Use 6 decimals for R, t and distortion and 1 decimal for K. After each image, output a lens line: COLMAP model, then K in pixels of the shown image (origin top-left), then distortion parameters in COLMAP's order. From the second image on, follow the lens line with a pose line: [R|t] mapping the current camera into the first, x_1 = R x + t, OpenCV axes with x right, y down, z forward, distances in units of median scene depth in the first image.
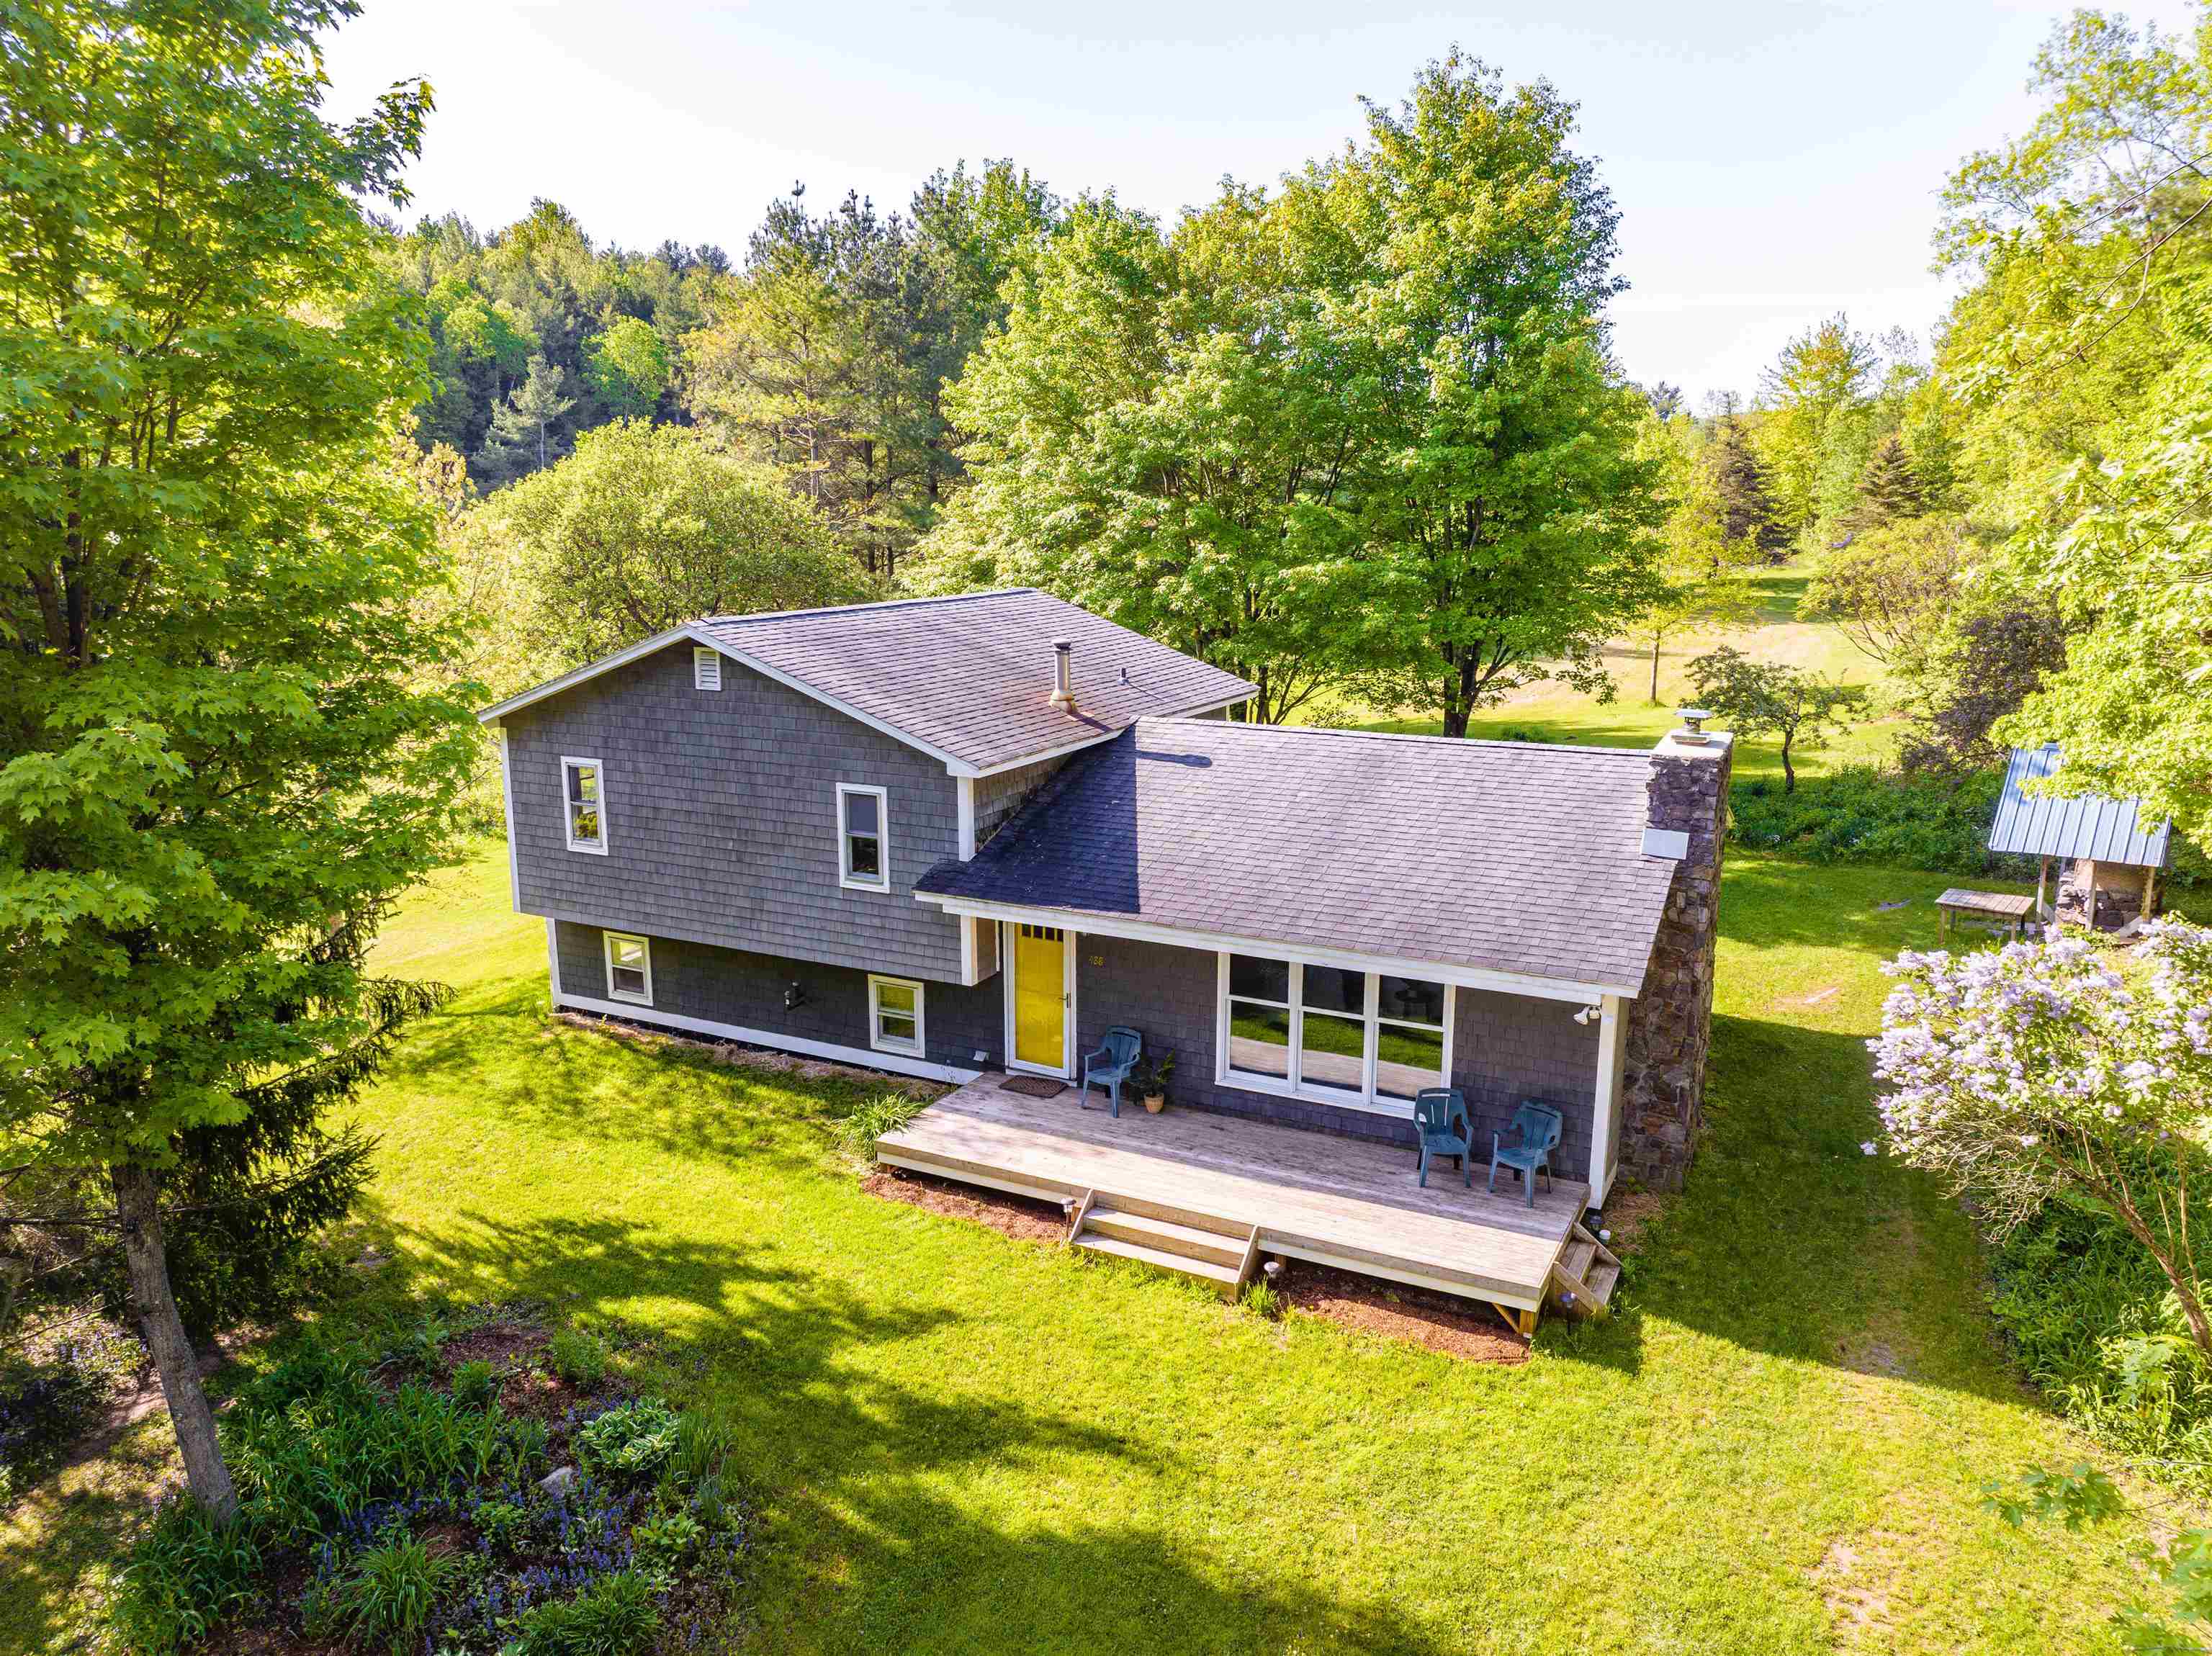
lens RADIAL K [[1570.5, 0, 1106.0], [0, 1570.5, 828.0], [0, 0, 1]] dist [-0.006284, -0.041809]
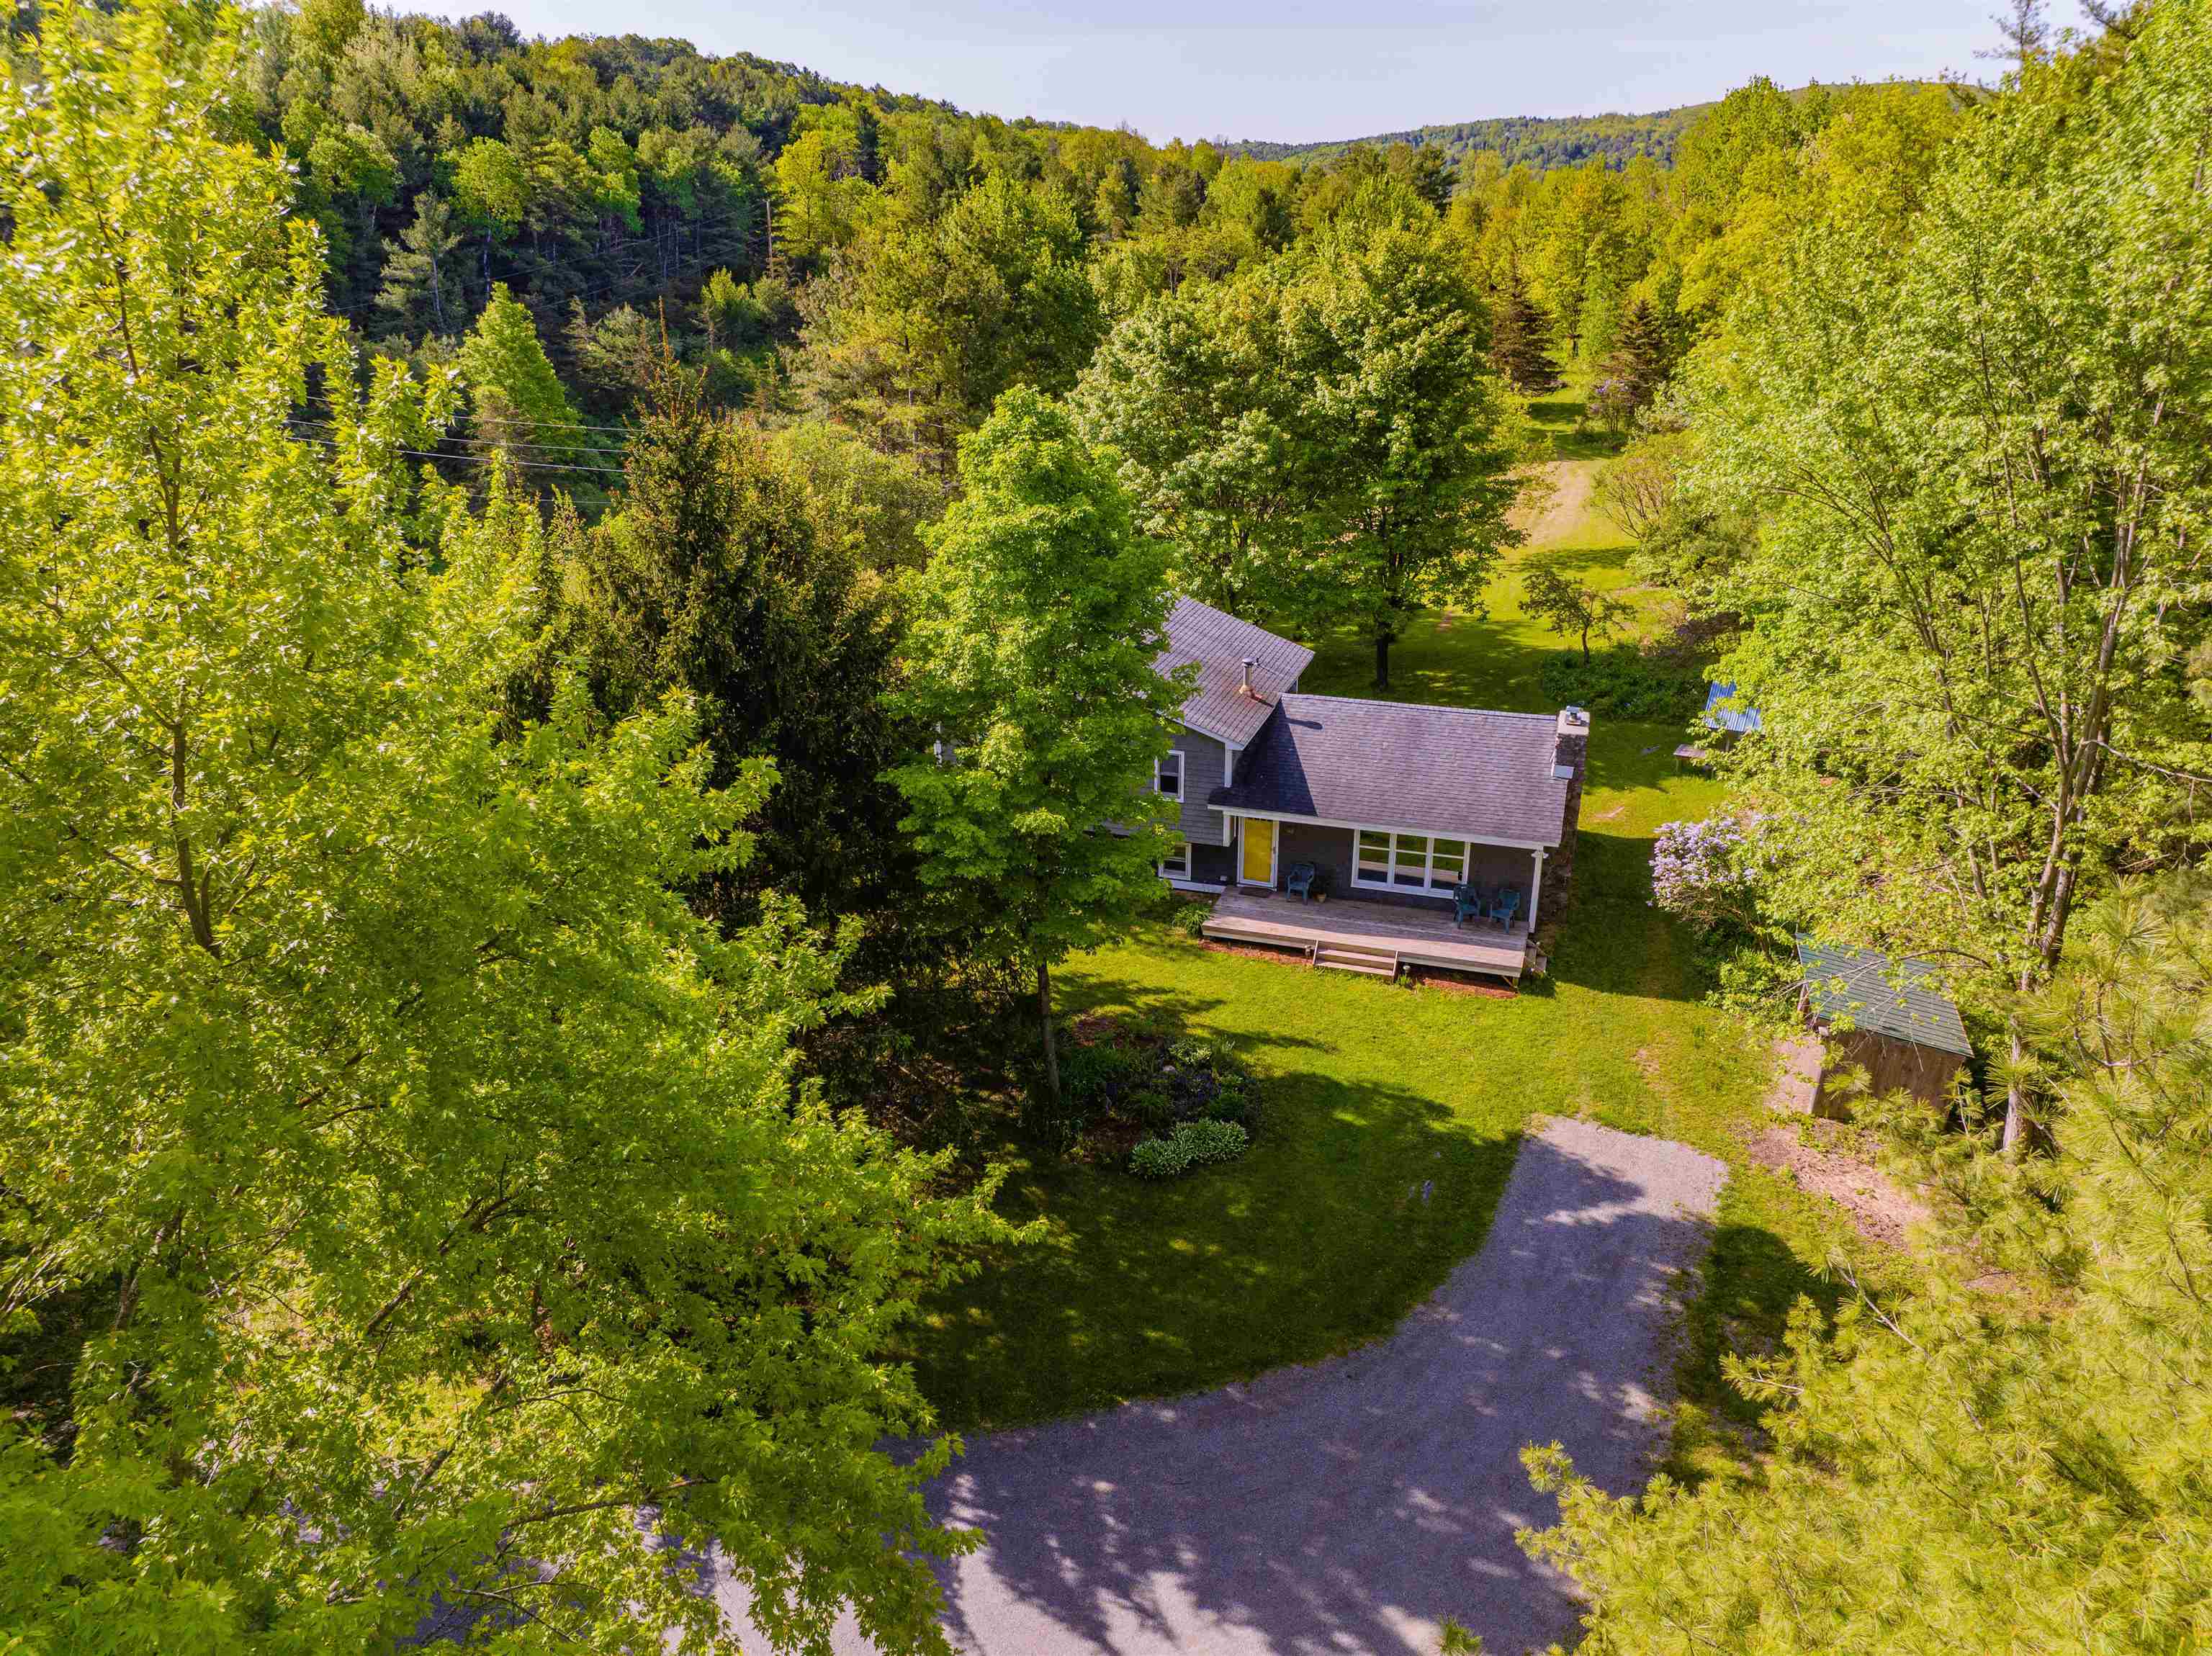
lens RADIAL K [[1559.3, 0, 1106.0], [0, 1559.3, 828.0], [0, 0, 1]] dist [-0.001595, -0.000534]
pose [[0.988094, -0.061499, 0.141025, -0.565933], [0.037143, 0.984873, 0.169250, -0.291500], [-0.149301, -0.161997, 0.975431, -1.013524]]
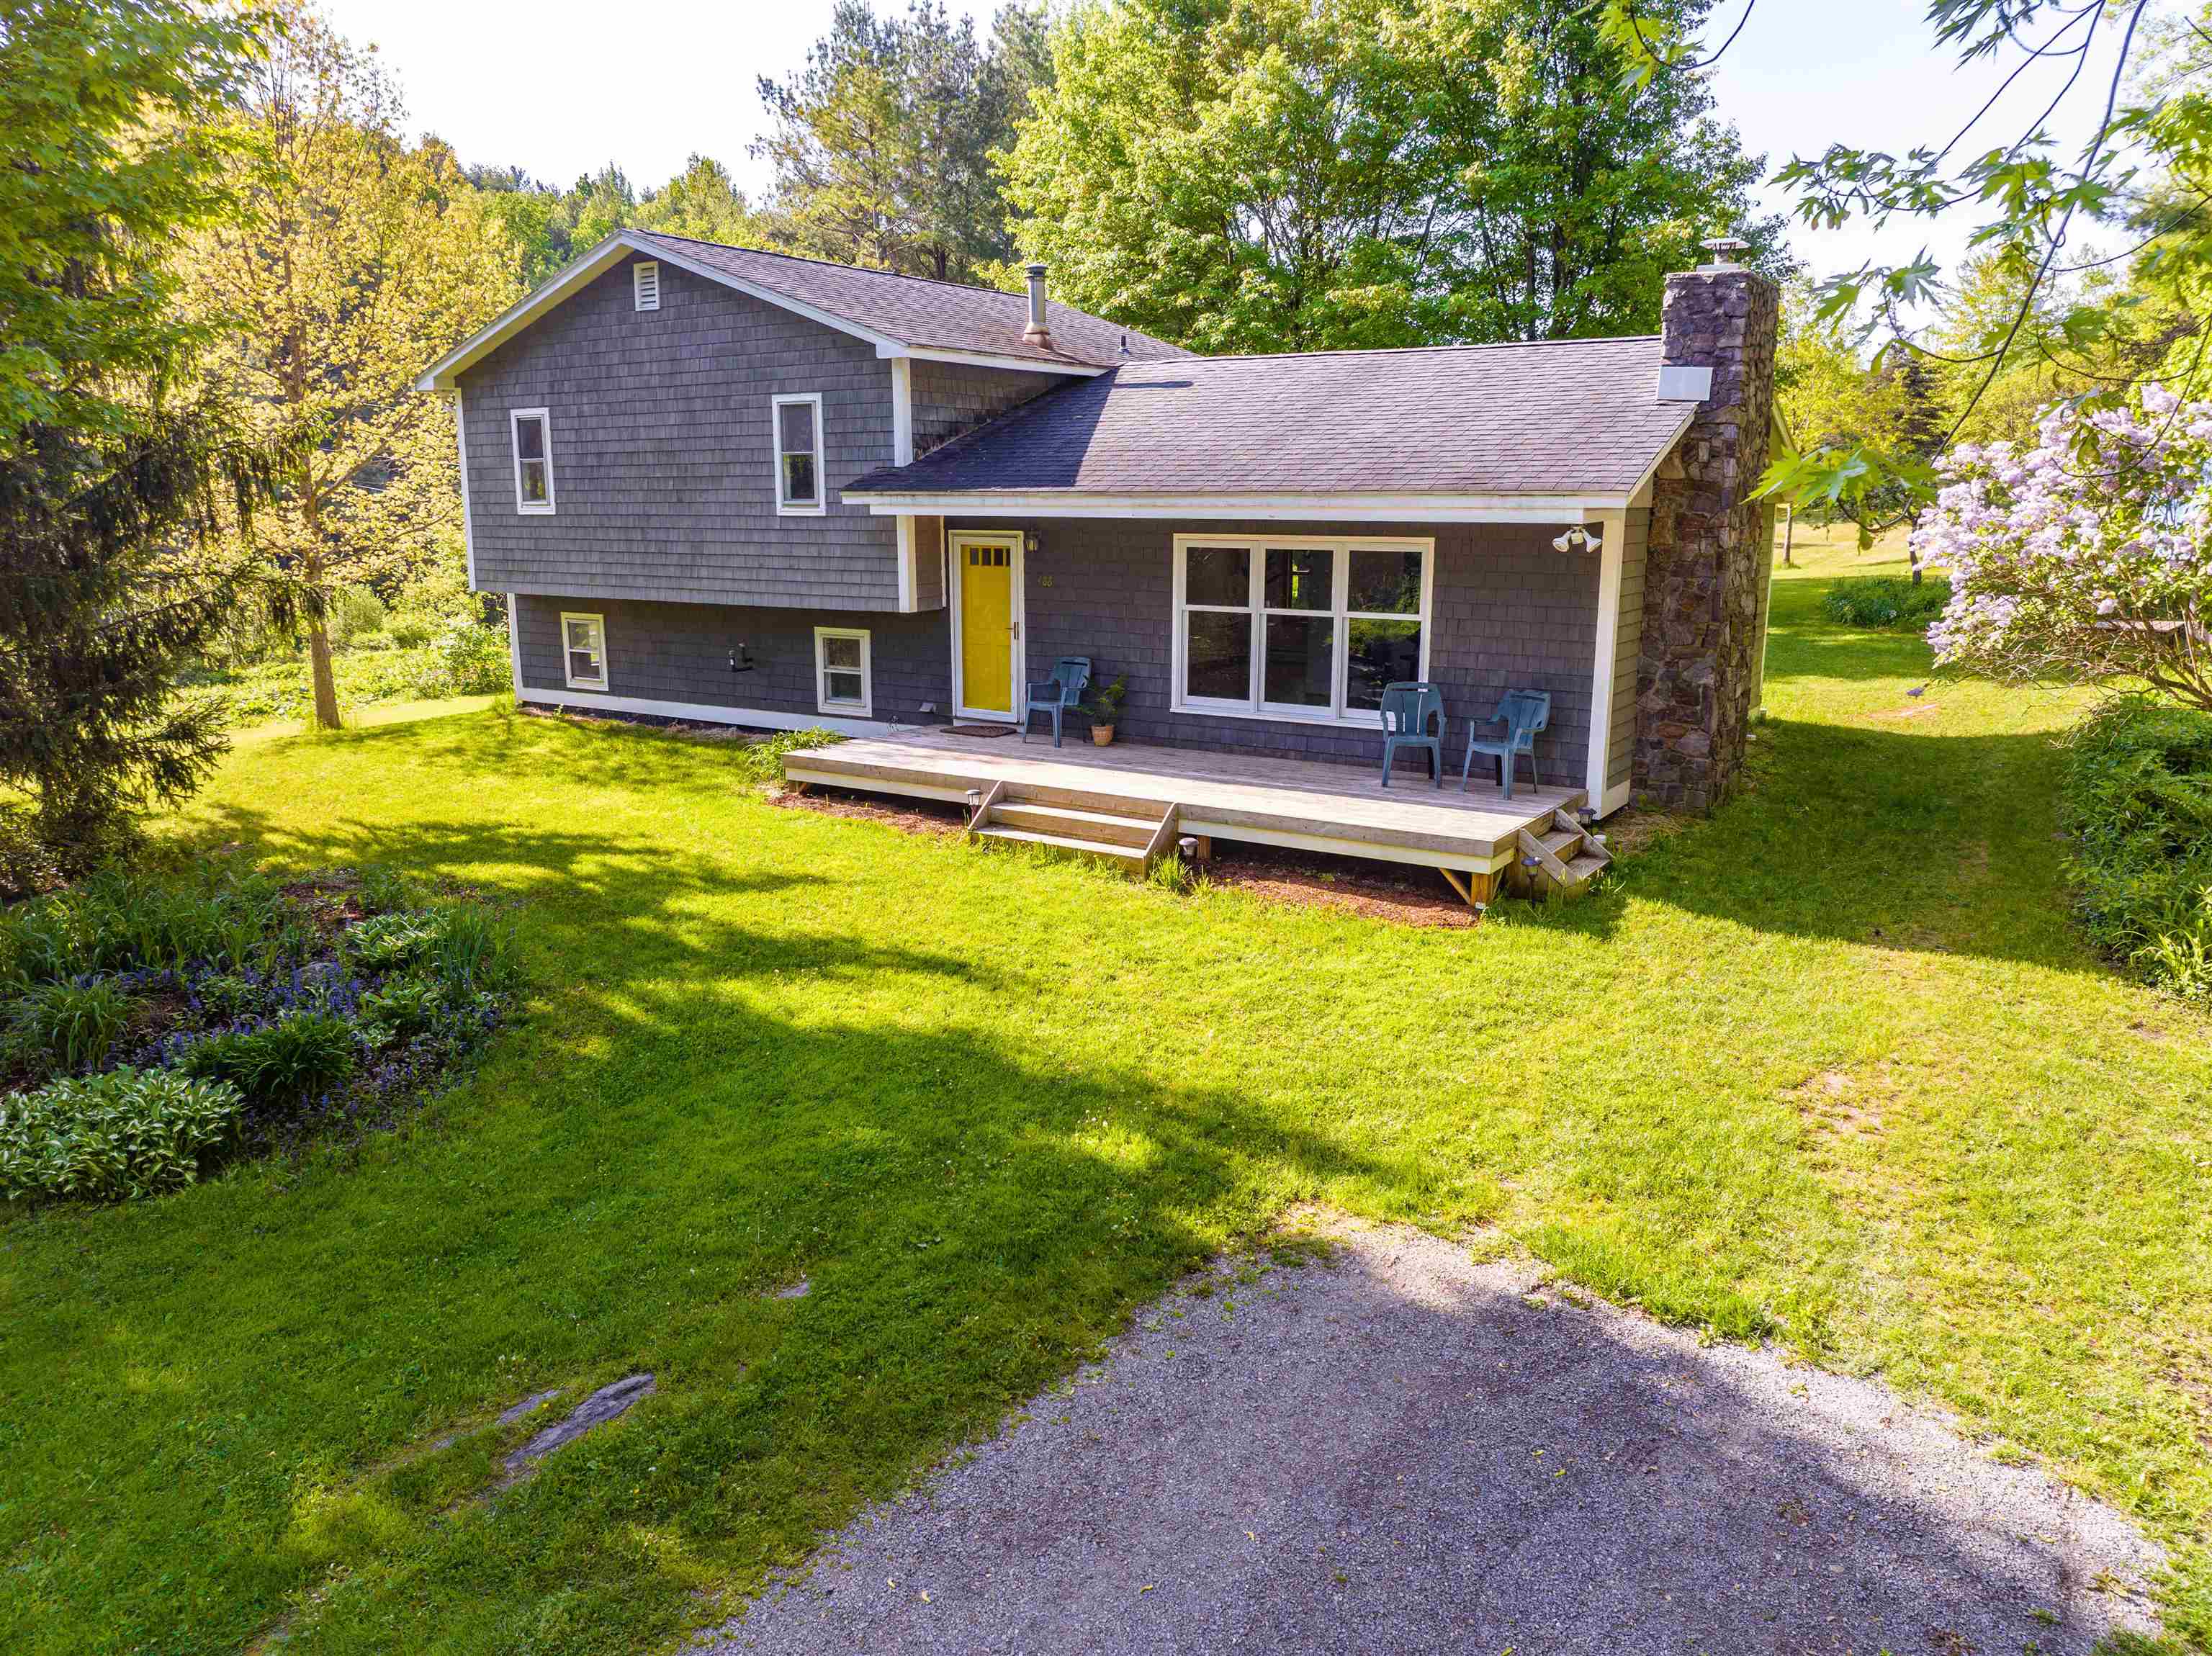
lens RADIAL K [[1570.5, 0, 1106.0], [0, 1570.5, 828.0], [0, 0, 1]] dist [-0.006284, -0.041809]
pose [[0.994857, 0.020504, -0.099196, 0.126685], [-0.020457, 0.999790, 0.001485, 0.236061], [0.099206, 0.000552, 0.995067, 0.124821]]
